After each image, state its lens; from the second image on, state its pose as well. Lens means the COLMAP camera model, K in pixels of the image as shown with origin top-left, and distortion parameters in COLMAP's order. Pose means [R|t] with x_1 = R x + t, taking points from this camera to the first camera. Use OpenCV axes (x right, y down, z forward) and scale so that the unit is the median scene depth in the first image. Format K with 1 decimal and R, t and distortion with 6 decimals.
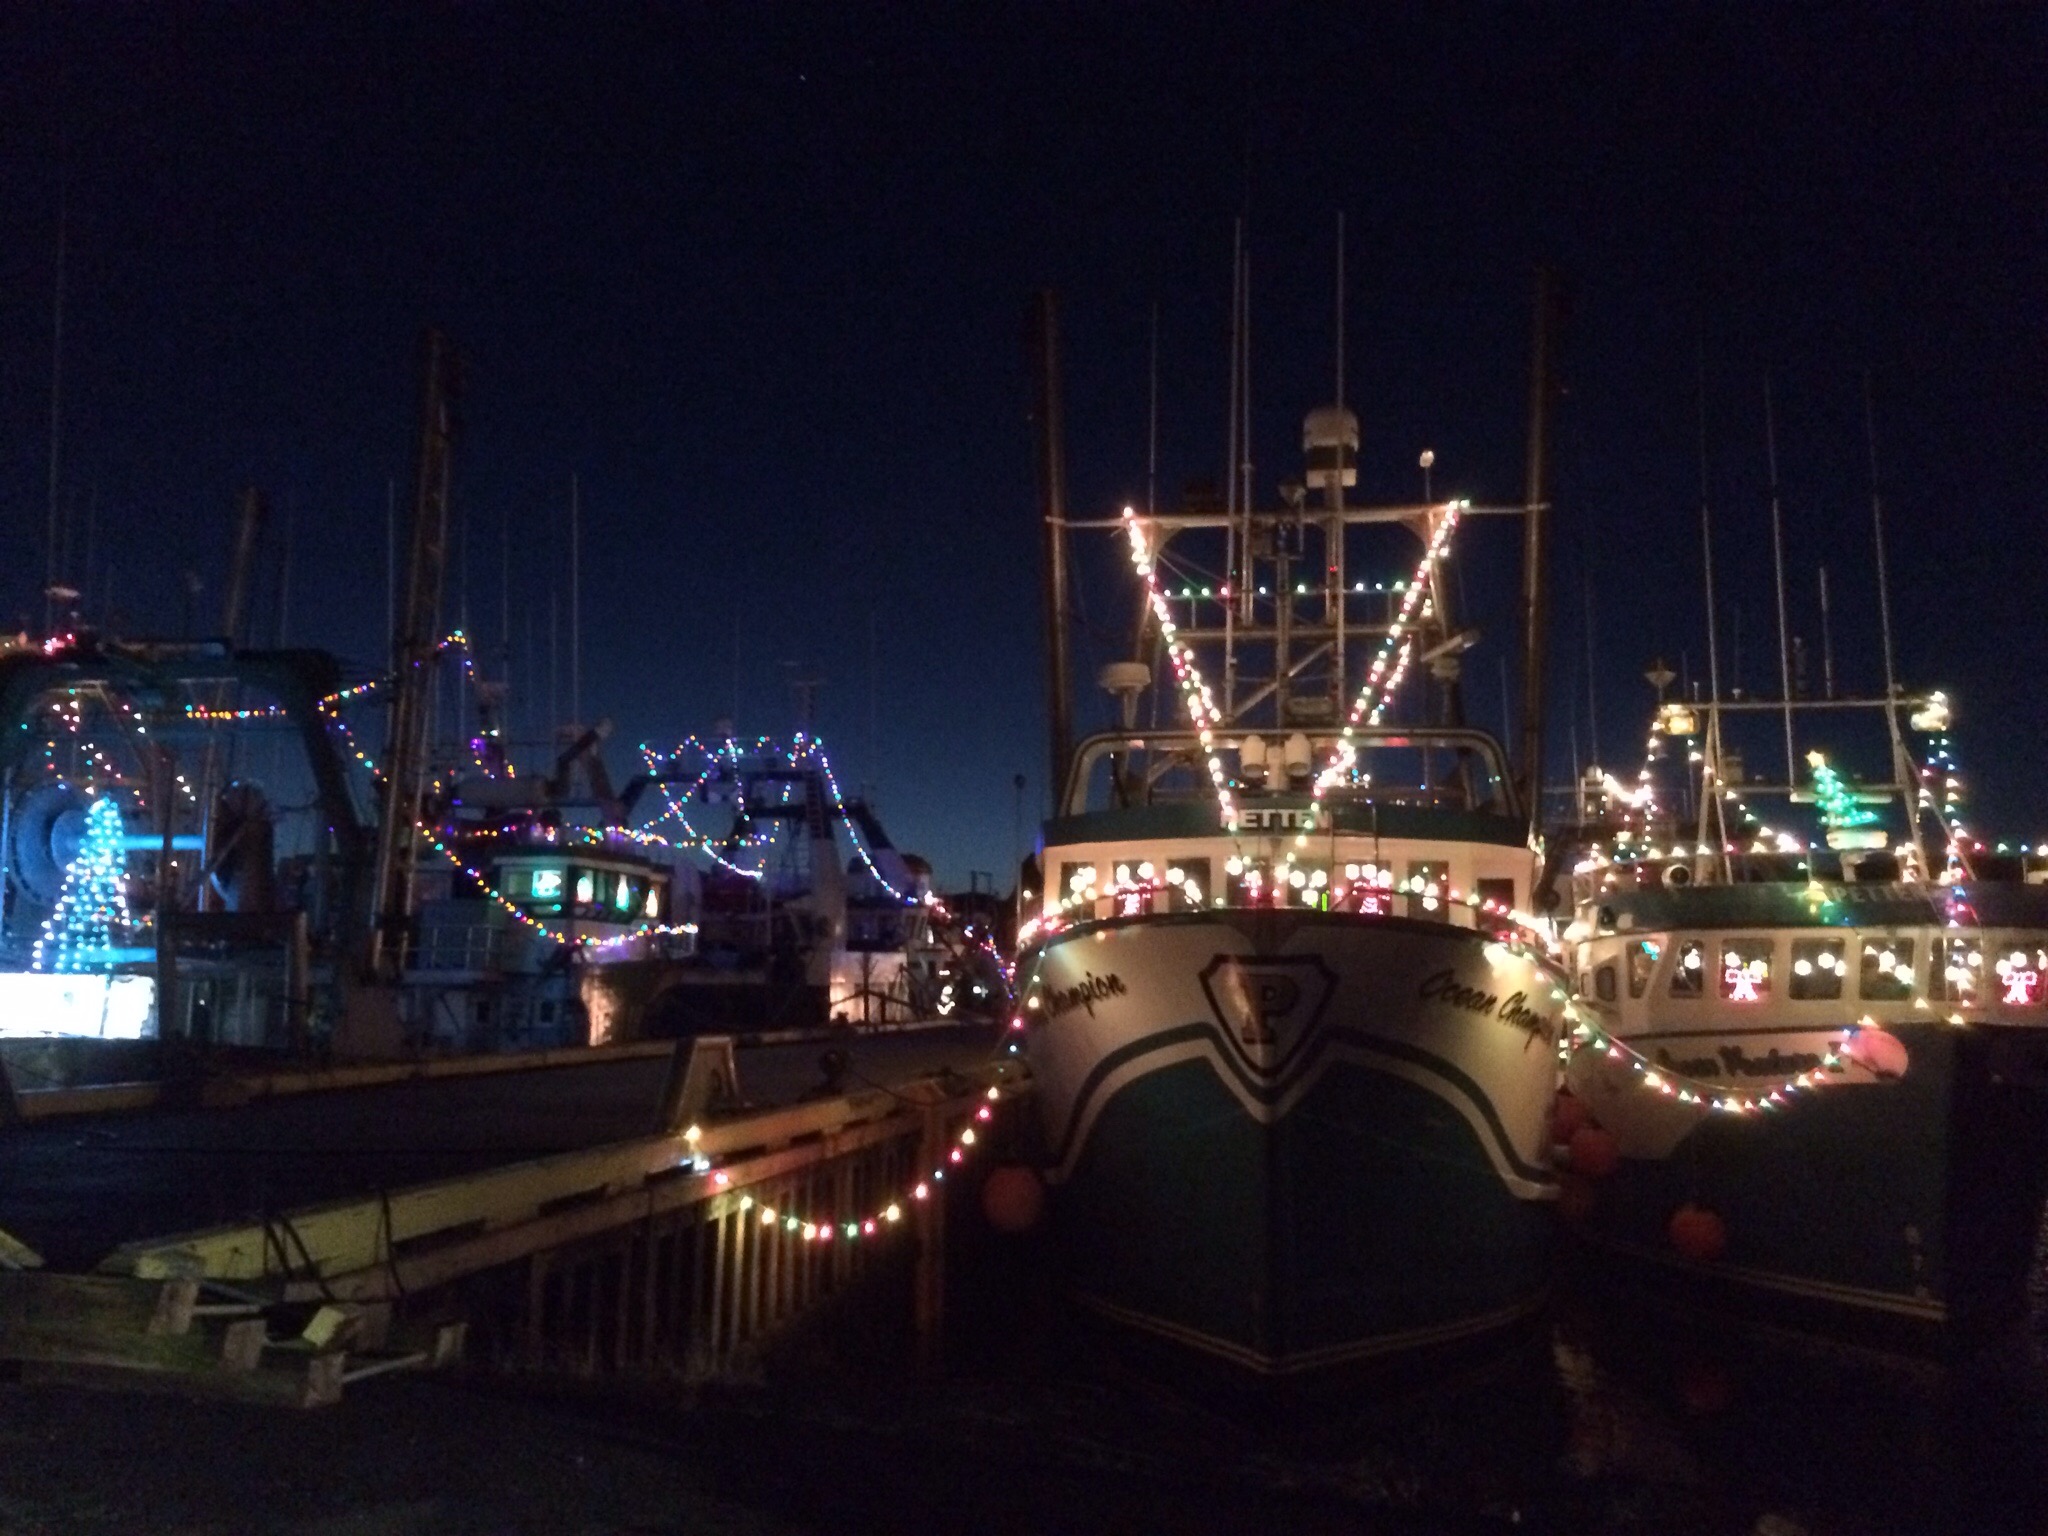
lens RADIAL K [[1739.1, 0, 1020.7], [0, 1739.1, 734.8], [0, 0, 1]] dist [0.053966, -0.016013]
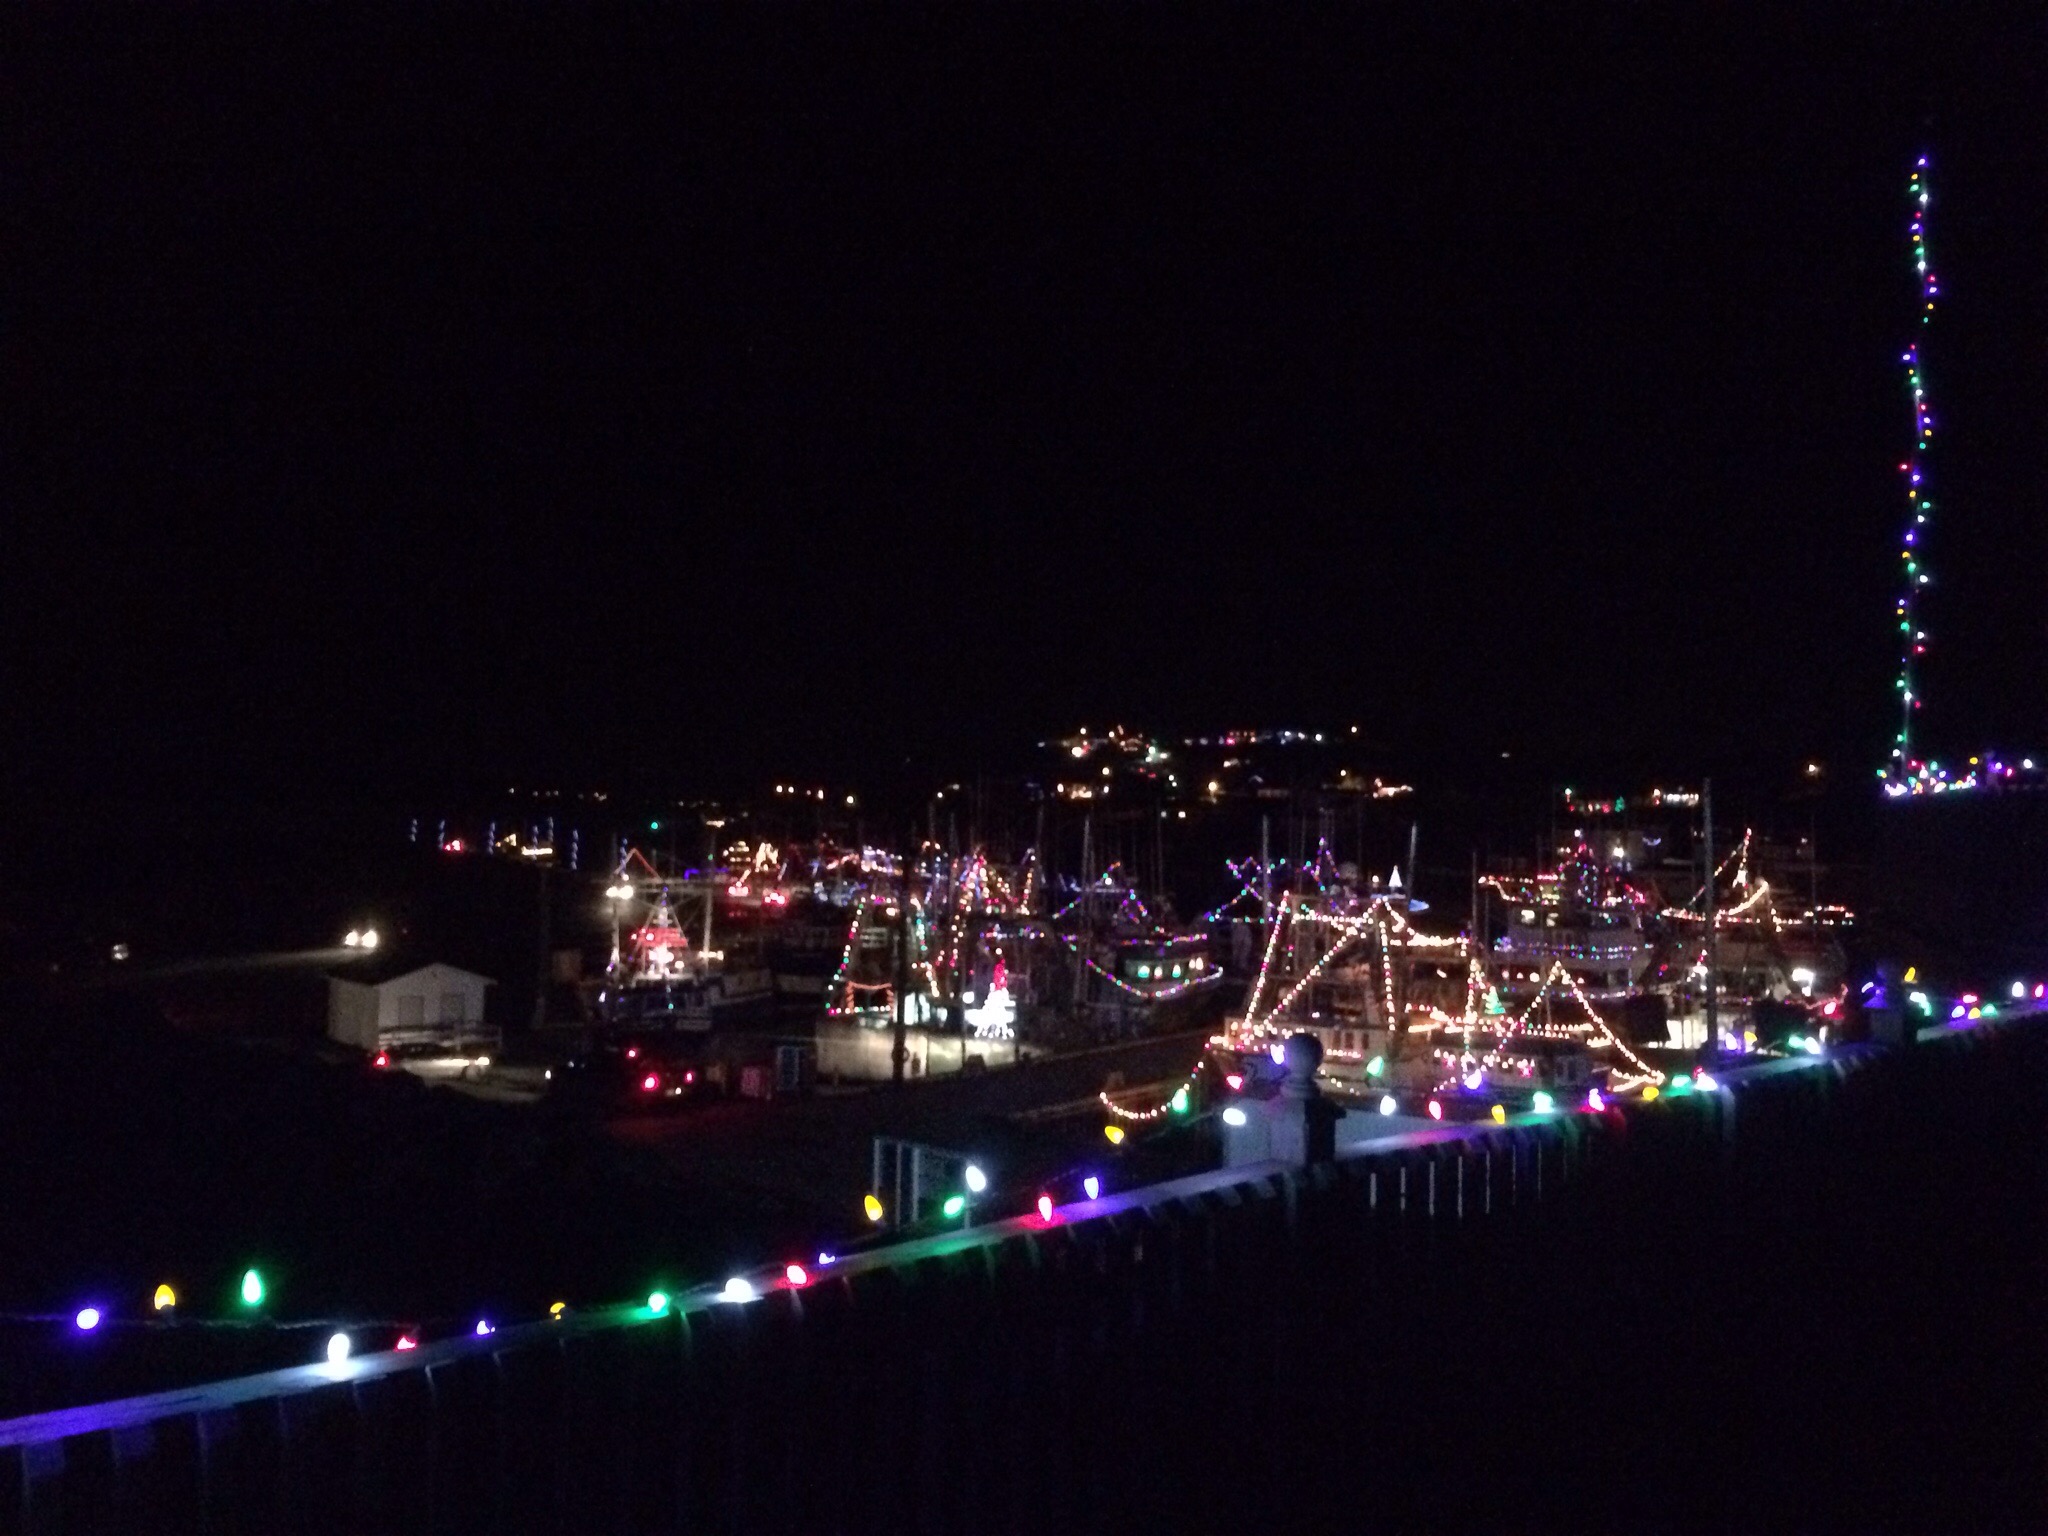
lens RADIAL K [[1739.1, 0, 1020.7], [0, 1739.1, 734.8], [0, 0, 1]] dist [0.053966, -0.016013]
pose [[0.898729, -0.007872, -0.438433, 1.706794], [0.046252, 0.995963, 0.076929, -1.141545], [0.436058, -0.089417, 0.895465, -3.339408]]
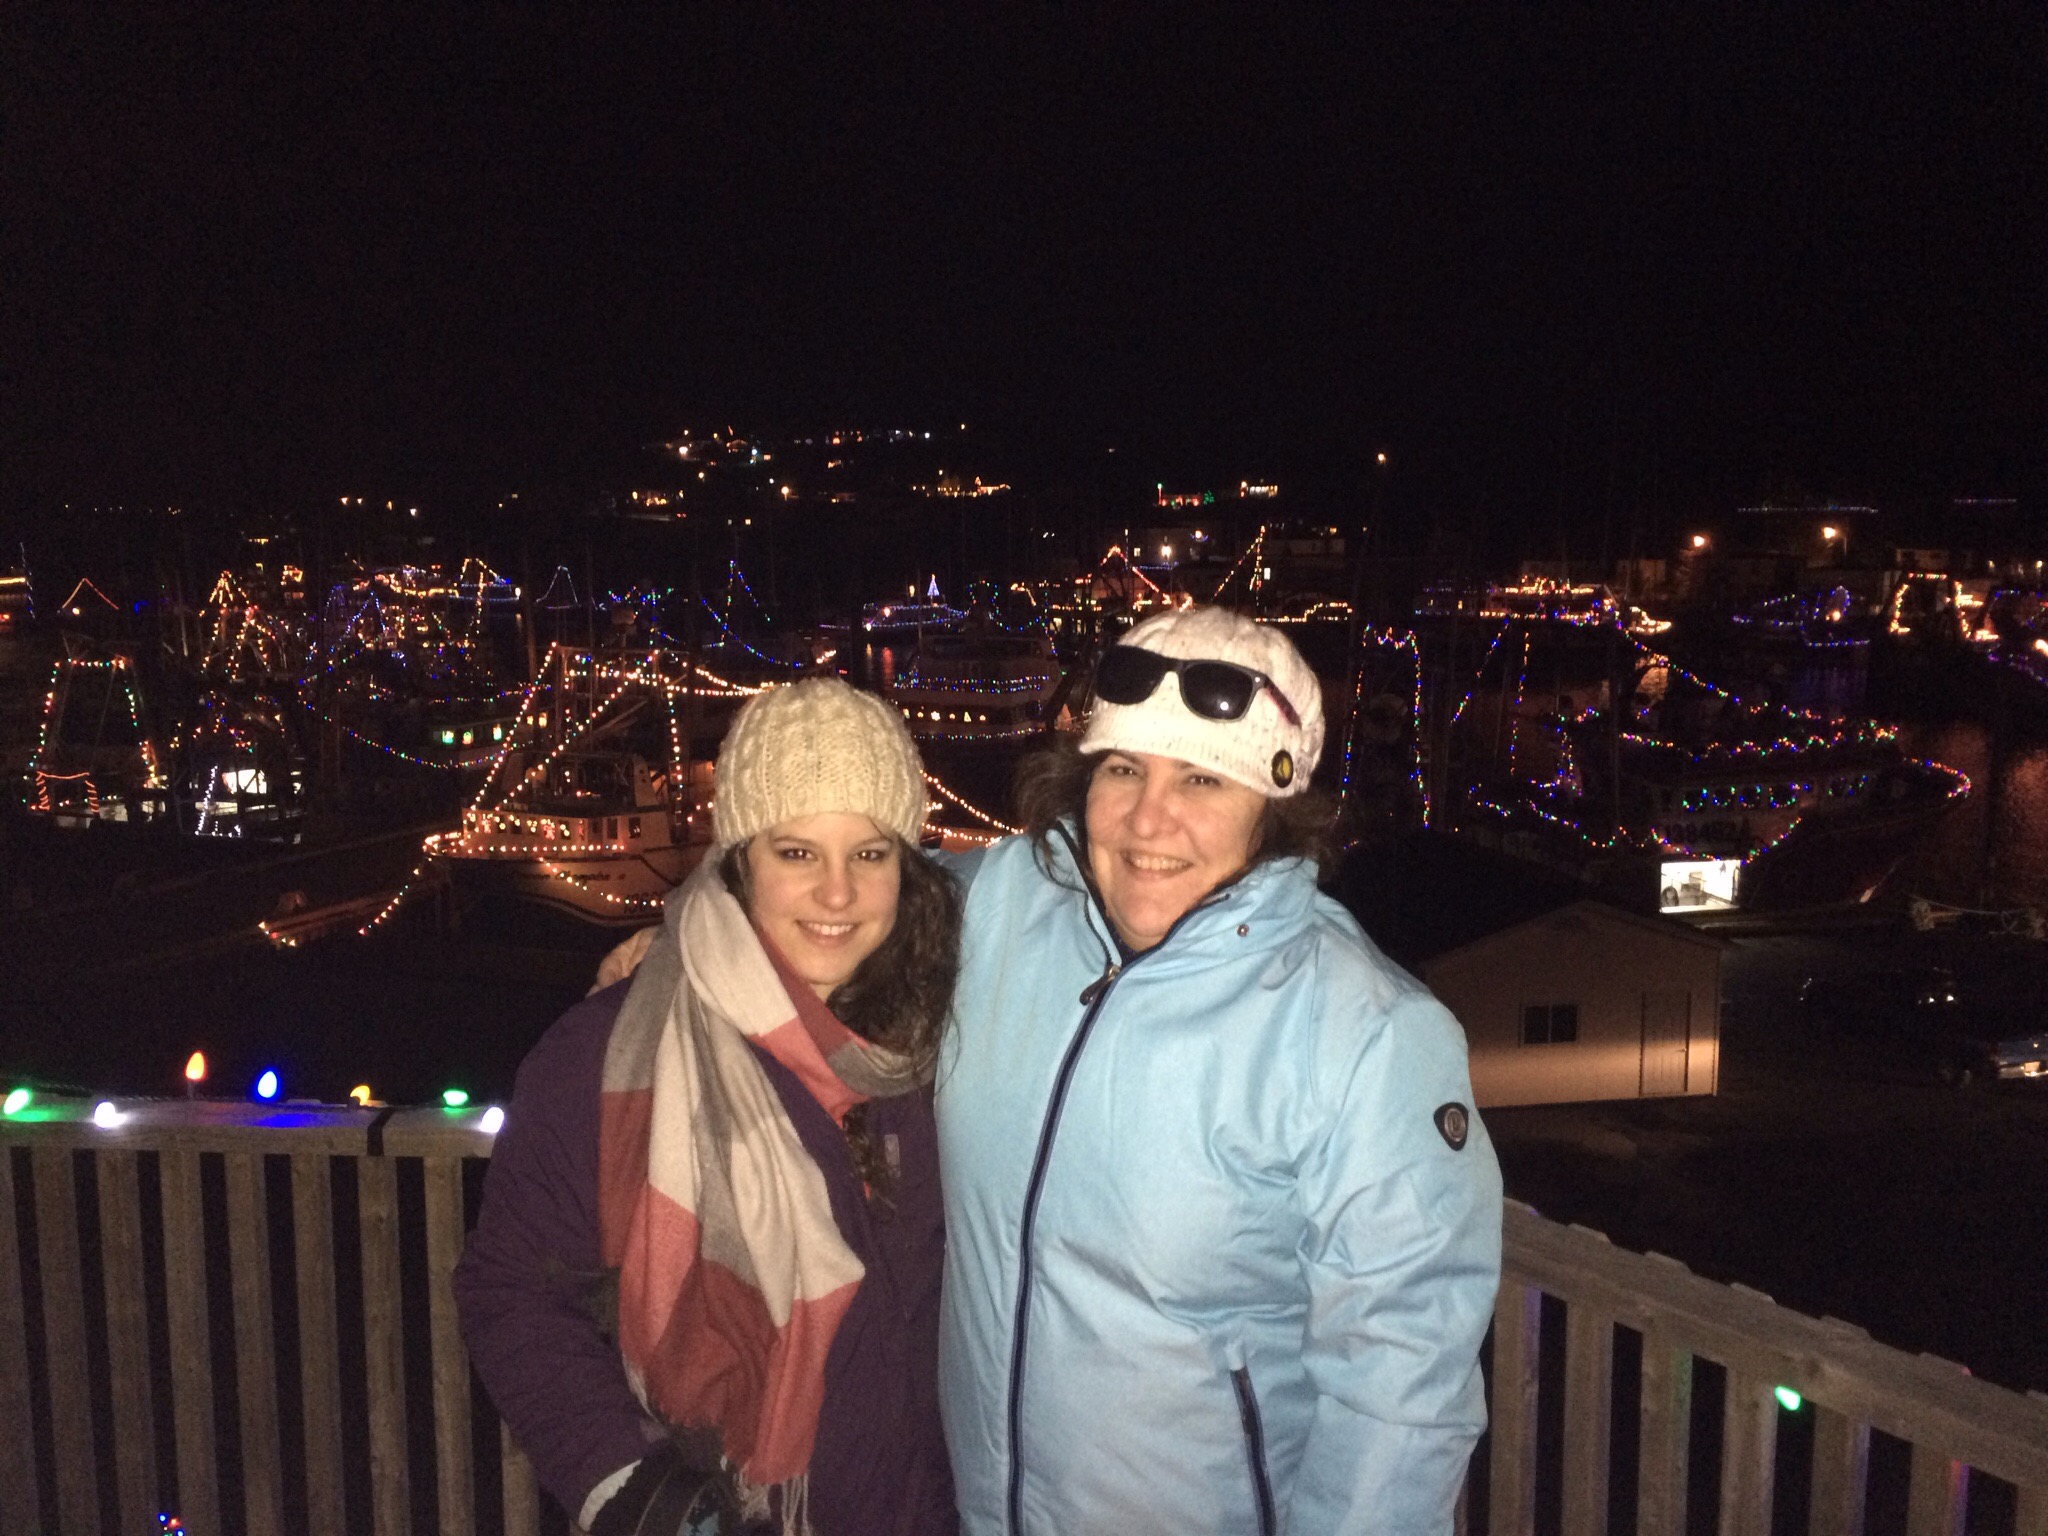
lens RADIAL K [[1739.1, 0, 1020.7], [0, 1739.1, 734.8], [0, 0, 1]] dist [0.053966, -0.016013]
pose [[0.969206, 0.018193, -0.245577, 2.230633], [0.046408, 0.965902, 0.254713, -1.025014], [0.241837, -0.258266, 0.935315, -2.004970]]
